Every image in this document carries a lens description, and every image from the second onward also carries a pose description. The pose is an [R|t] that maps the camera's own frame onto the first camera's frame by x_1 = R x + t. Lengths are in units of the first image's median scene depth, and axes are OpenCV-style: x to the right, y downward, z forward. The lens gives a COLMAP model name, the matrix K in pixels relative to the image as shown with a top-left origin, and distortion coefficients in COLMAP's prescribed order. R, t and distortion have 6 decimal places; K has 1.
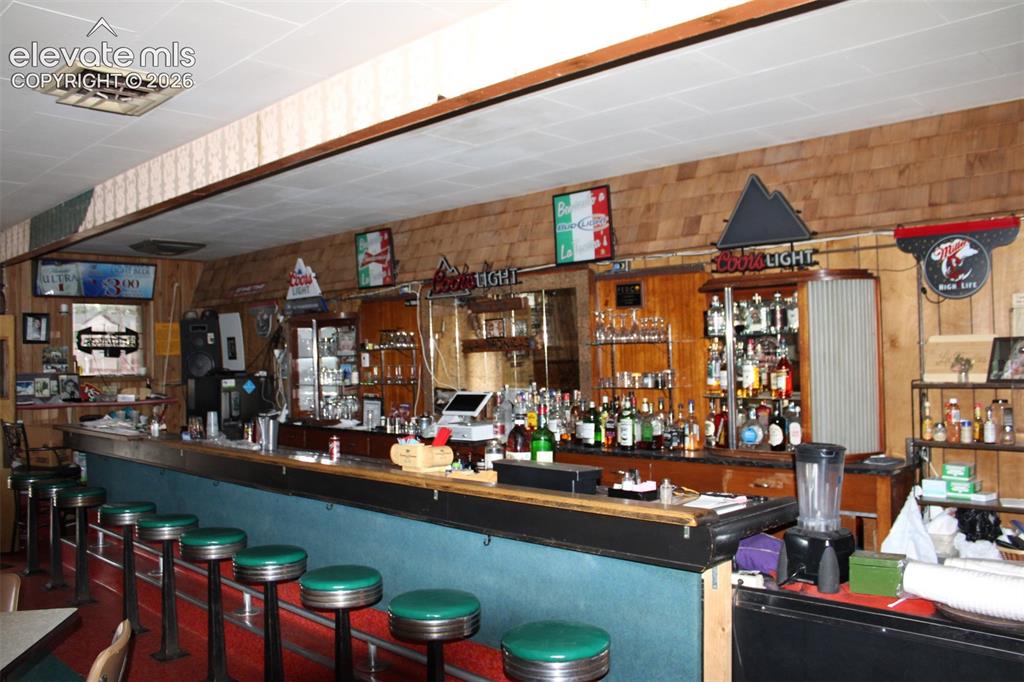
lens RADIAL K [[856.4, 0, 508.1], [0, 856.4, 334.7], [0, 0, 1]] dist [-0.154763, 0.124256]
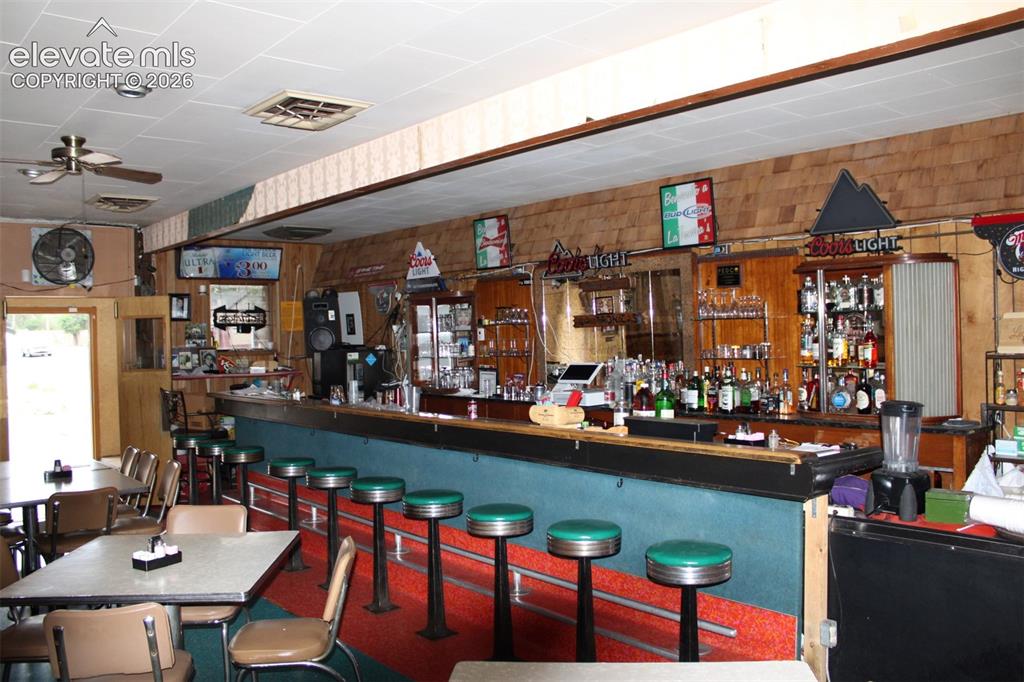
lens RADIAL K [[856.4, 0, 505.3], [0, 856.4, 339.0], [0, 0, 1]] dist [-0.154763, 0.124256]
pose [[0.995719, -0.000468, -0.092435, -0.053079], [0.003590, 0.999428, 0.033614, -0.002234], [0.092366, -0.033802, 0.995151, -0.148850]]
